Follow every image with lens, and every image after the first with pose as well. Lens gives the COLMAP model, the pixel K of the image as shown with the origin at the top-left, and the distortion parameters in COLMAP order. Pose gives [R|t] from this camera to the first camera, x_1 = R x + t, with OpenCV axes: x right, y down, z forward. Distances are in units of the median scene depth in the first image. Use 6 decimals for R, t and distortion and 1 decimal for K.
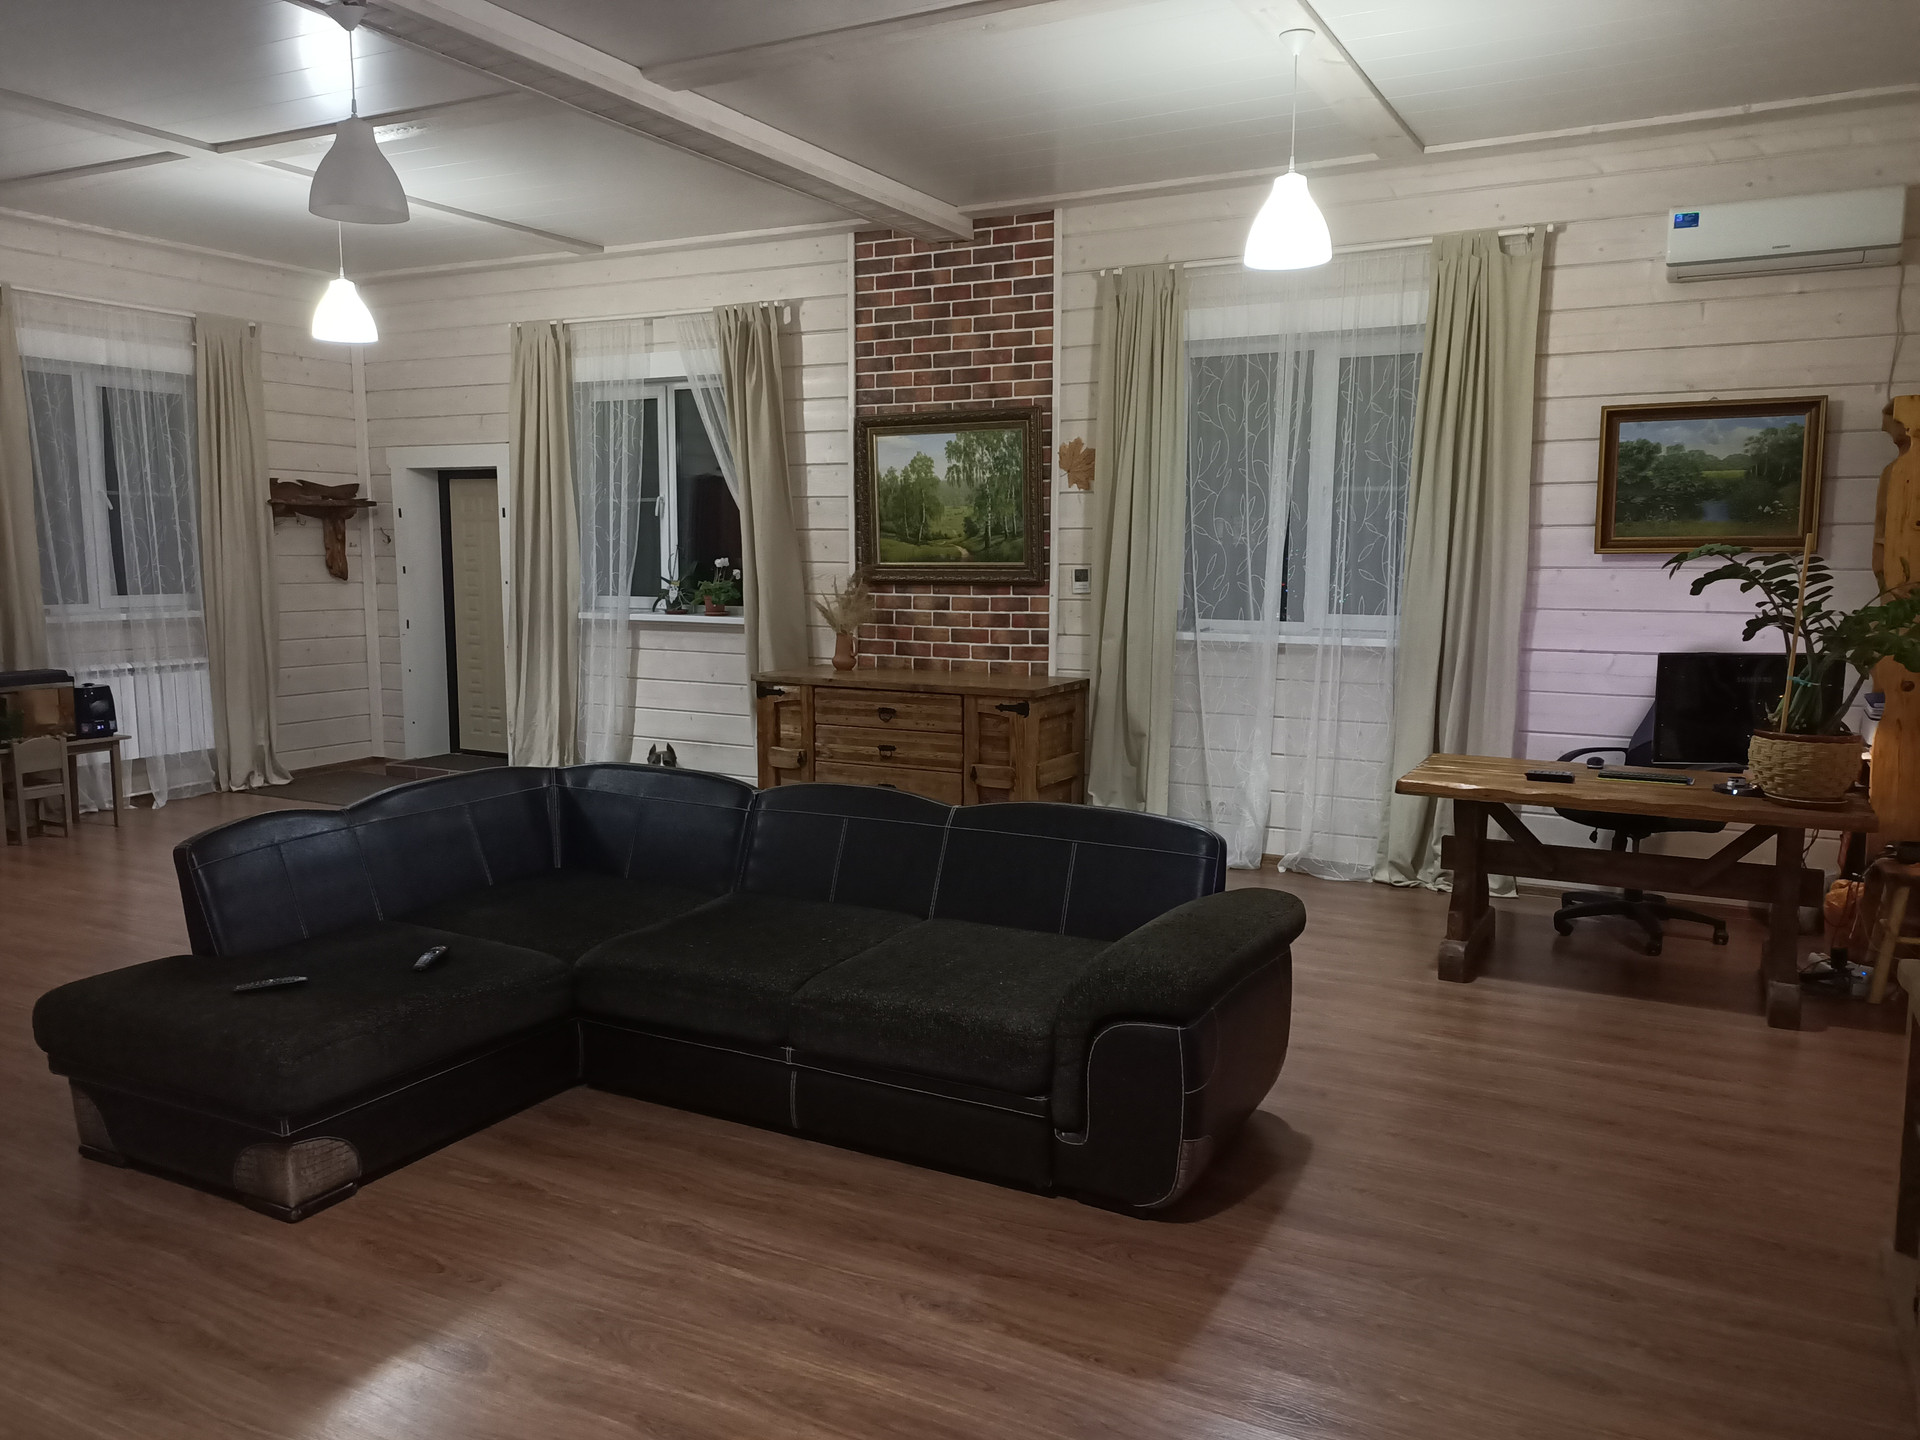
lens RADIAL K [[1417.9, 0, 964.6], [0, 1417.9, 720.5], [0, 0, 1]] dist [0.057353, -0.043984]
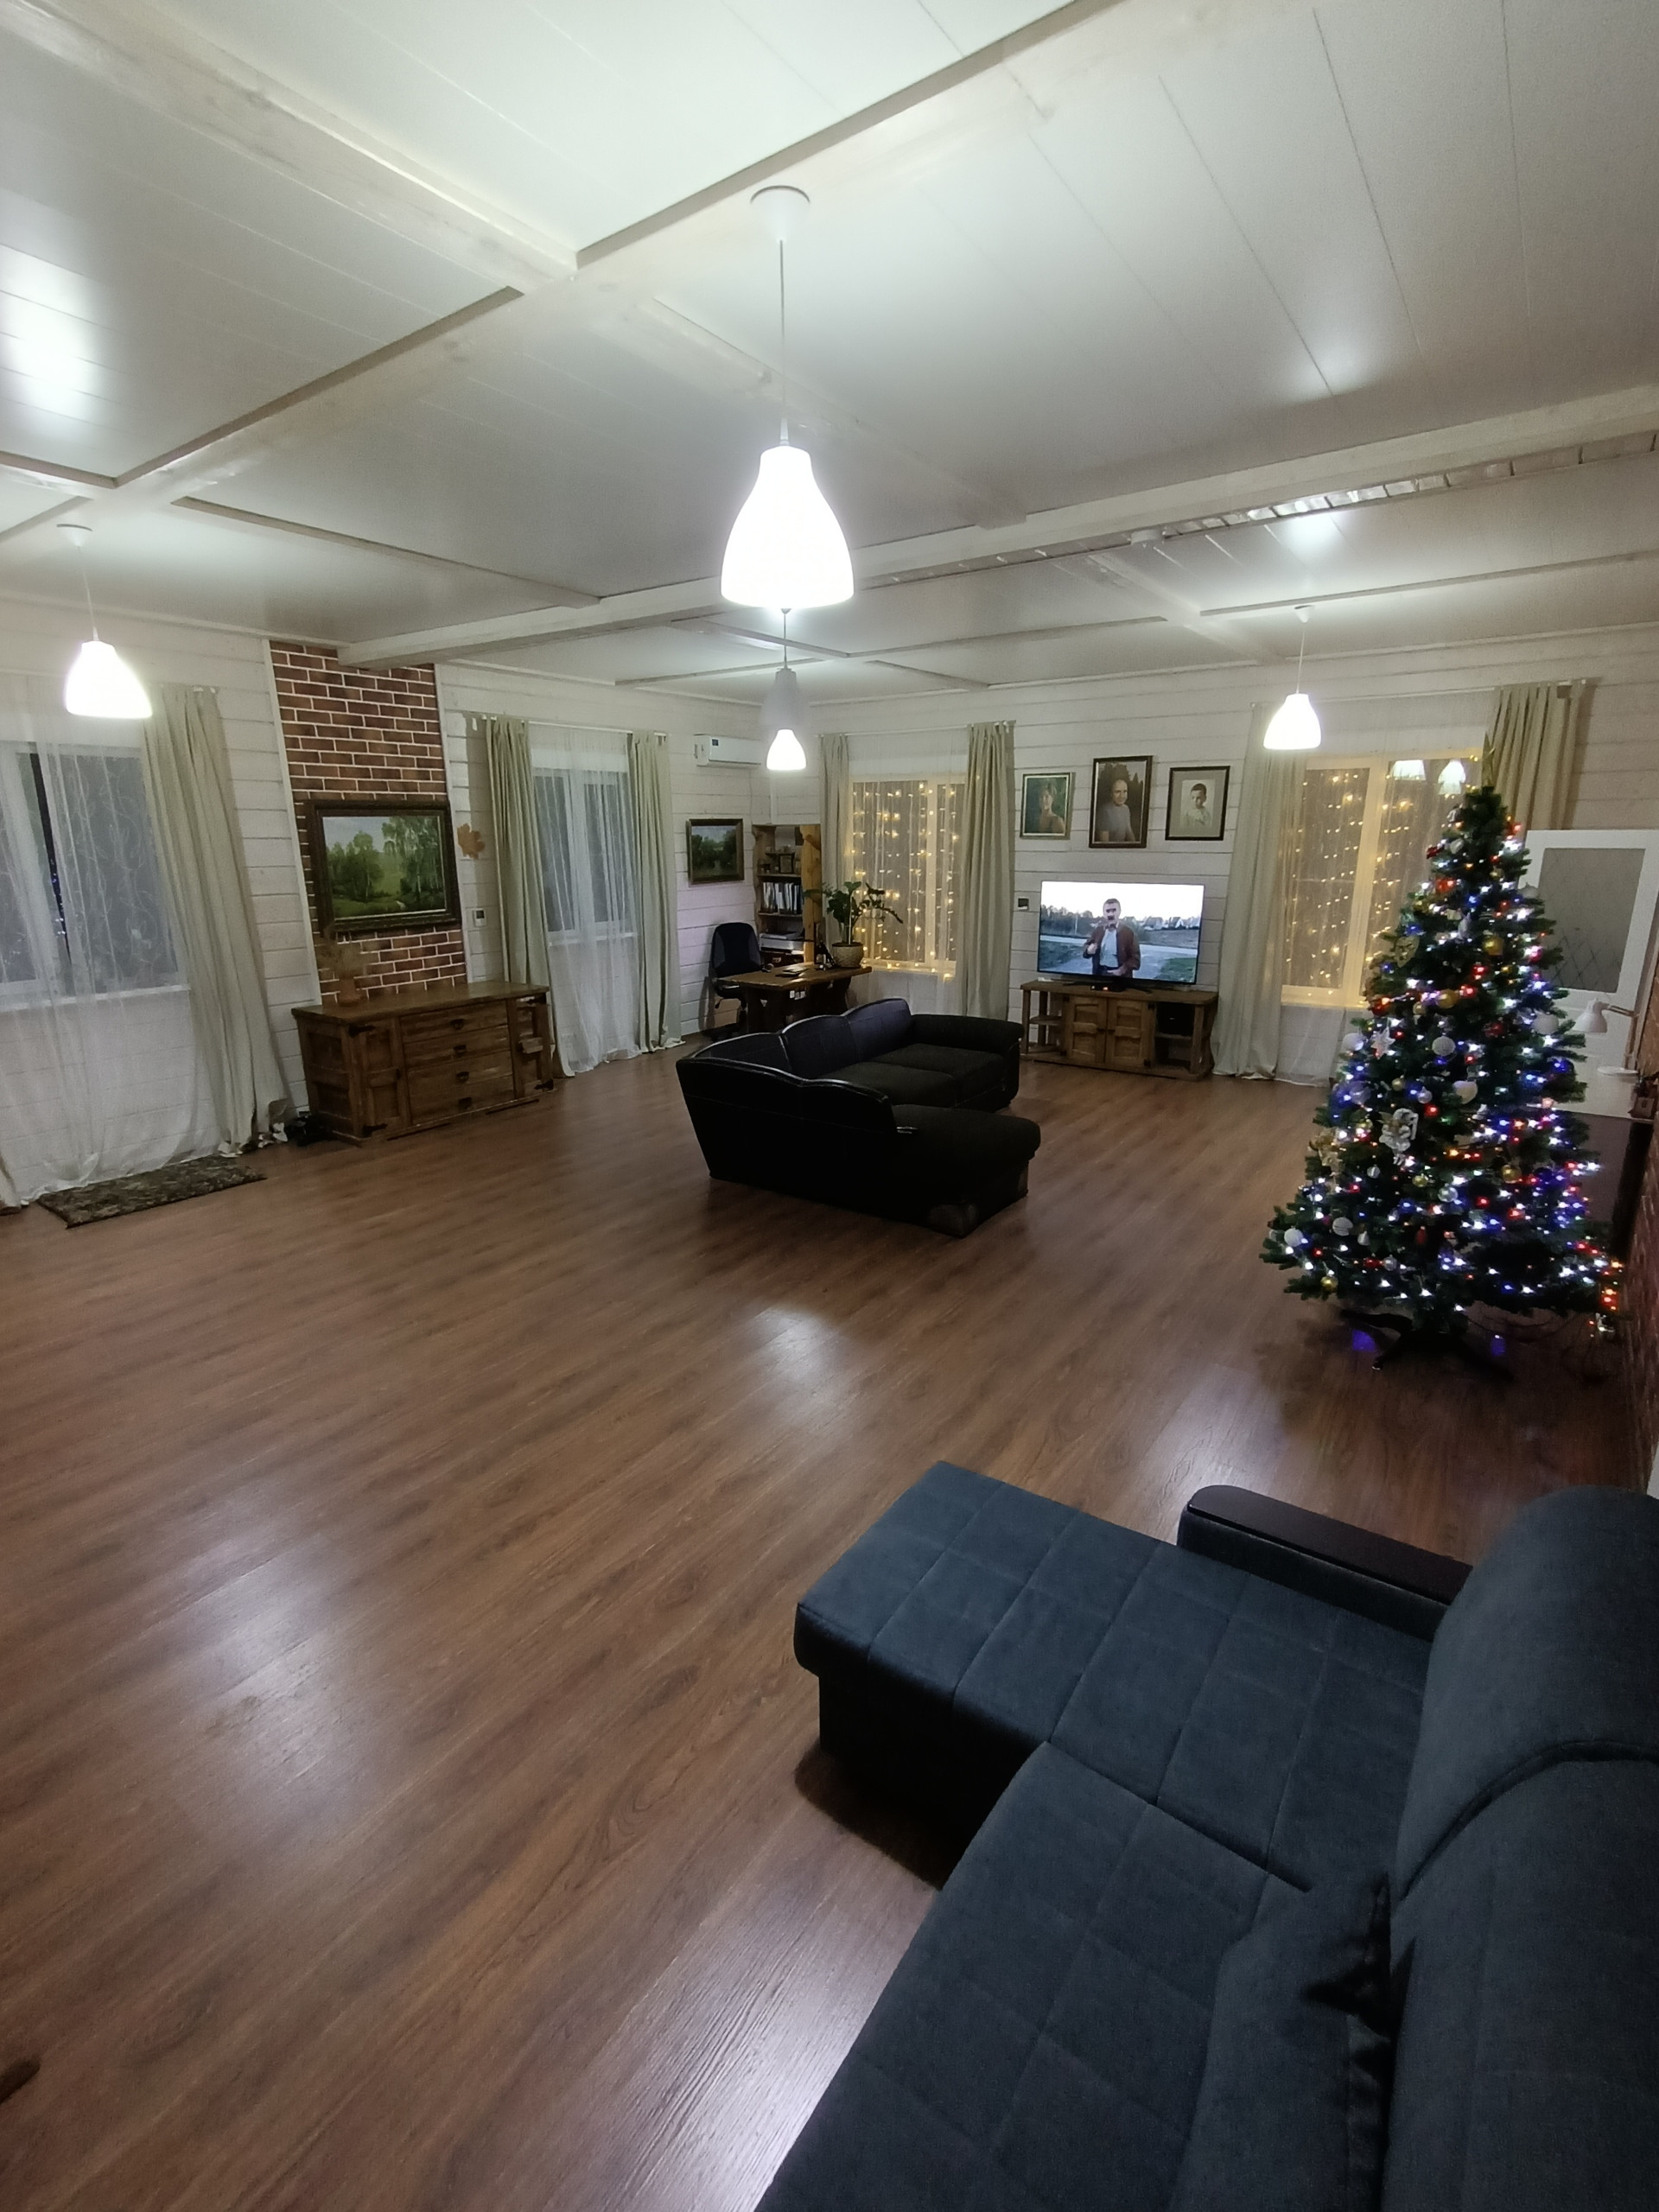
lens RADIAL K [[1008.2, 0, 828.9], [0, 1008.2, 1105.9], [0, 0, 1]] dist [0.003082, 0.001147]
pose [[0.135944, -0.266200, 0.954283, -0.951993], [0.130977, 0.959600, 0.249025, -0.123782], [-0.982021, 0.091135, 0.165318, 0.458047]]
